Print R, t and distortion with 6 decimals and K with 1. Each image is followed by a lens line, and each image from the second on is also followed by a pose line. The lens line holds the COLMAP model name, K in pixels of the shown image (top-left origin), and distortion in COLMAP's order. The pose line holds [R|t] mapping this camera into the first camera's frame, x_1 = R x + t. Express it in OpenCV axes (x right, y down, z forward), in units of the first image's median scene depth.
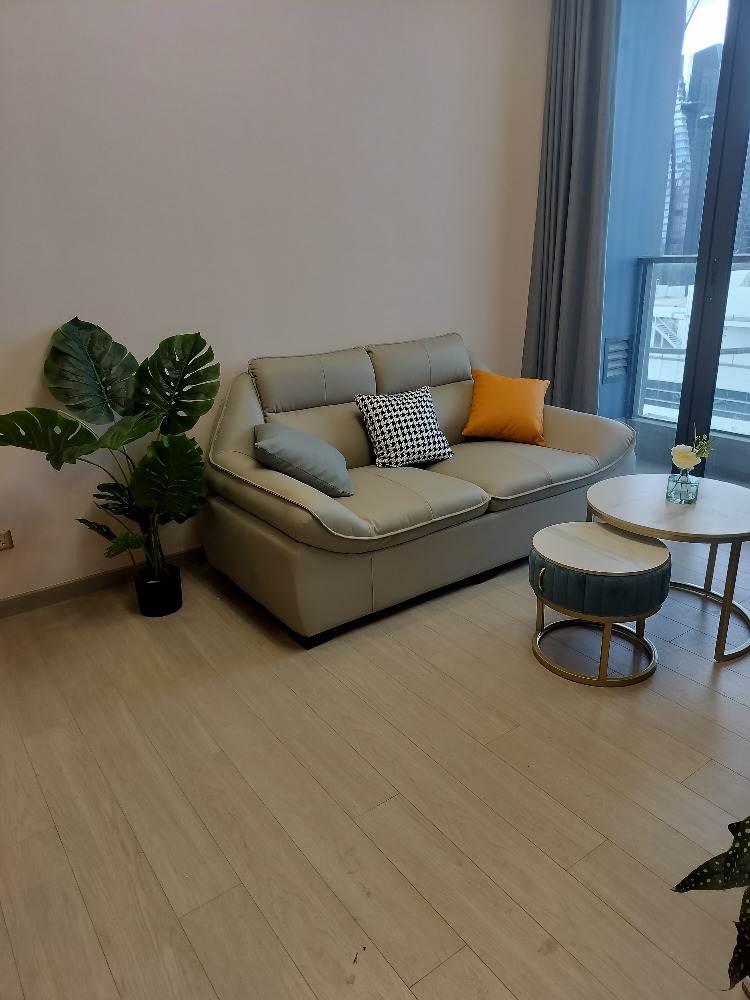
lens RADIAL K [[693.2, 0, 378.8], [0, 693.2, 502.5], [0, 0, 1]] dist [0.115390, -0.218026]
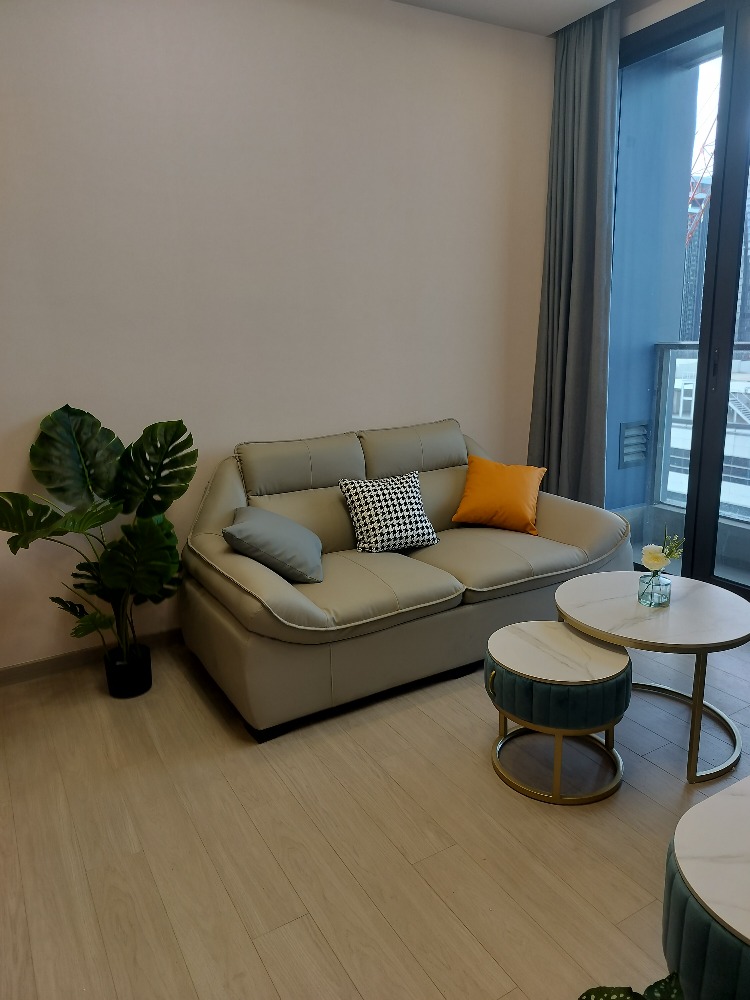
lens RADIAL K [[702.3, 0, 377.0], [0, 702.3, 492.9], [0, 0, 1]] dist [0.063952, -0.074688]
pose [[0.995498, 0.023647, -0.091783, 0.131130], [-0.033668, 0.993448, -0.109210, -0.030178], [0.088600, 0.111808, 0.989772, 0.001810]]
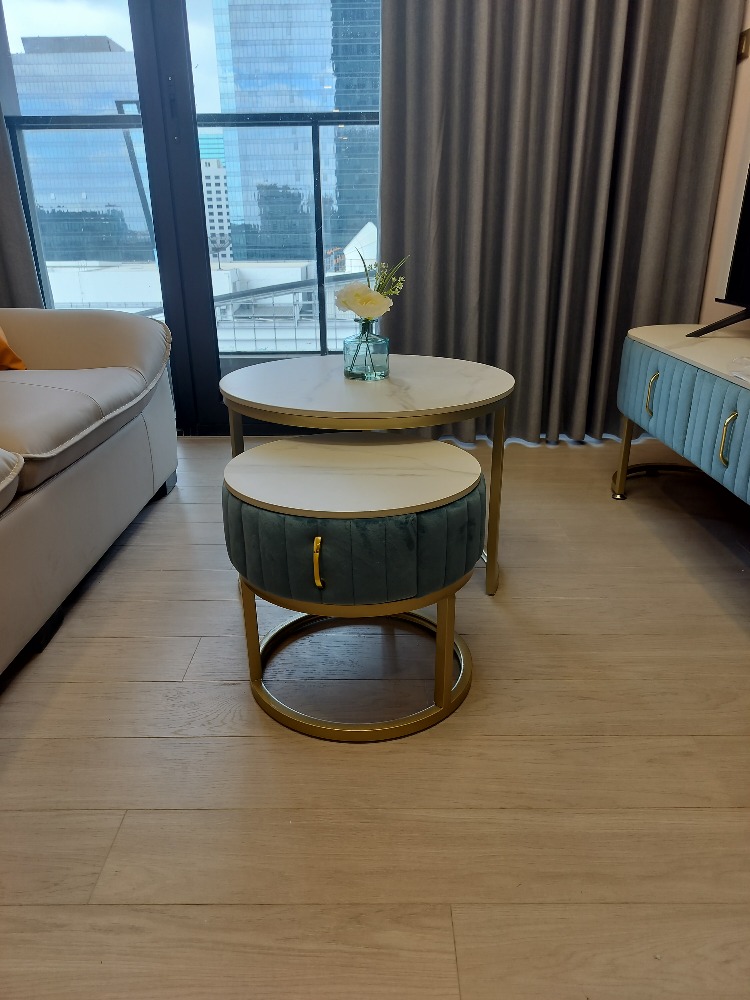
lens RADIAL K [[702.3, 0, 377.0], [0, 702.3, 492.9], [0, 0, 1]] dist [0.063952, -0.074688]
pose [[0.590141, -0.263919, 0.762942, -0.059679], [0.263988, 0.956185, 0.126570, 0.016680], [-0.762918, 0.126713, 0.633956, 0.561864]]
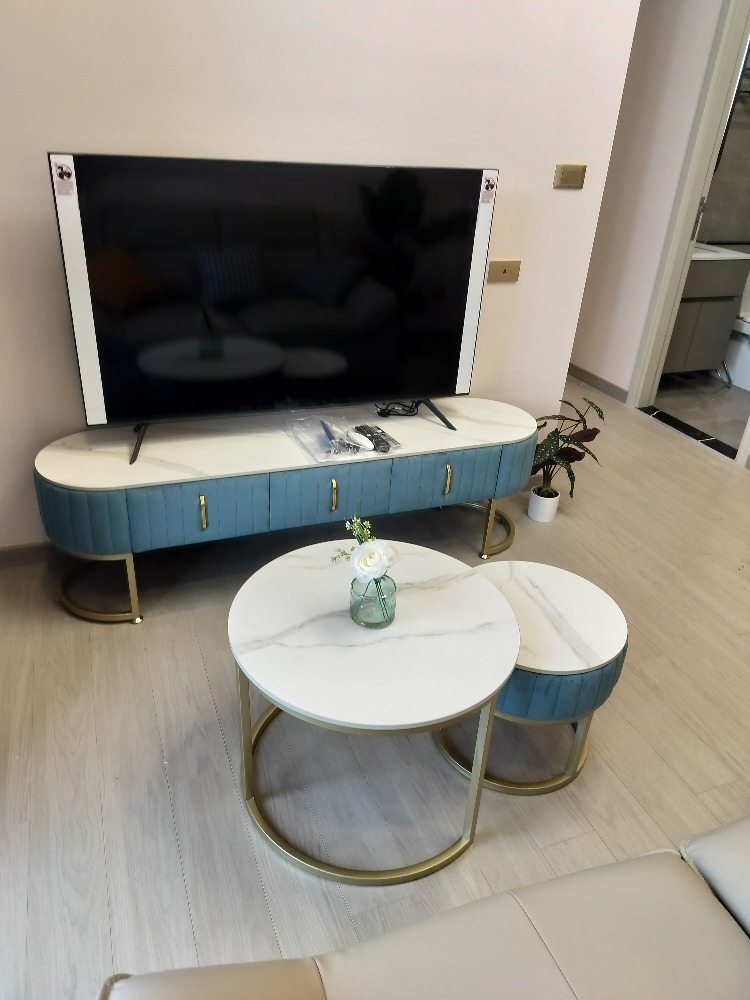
lens RADIAL K [[715.7, 0, 374.3], [0, 715.7, 484.6], [0, 0, 1]] dist [0.087373, -0.111927]
pose [[-0.969170, -0.140244, 0.202584, 0.290101], [0.051817, 0.687804, 0.724044, -0.496209], [-0.240881, 0.712220, -0.659332, 1.221388]]
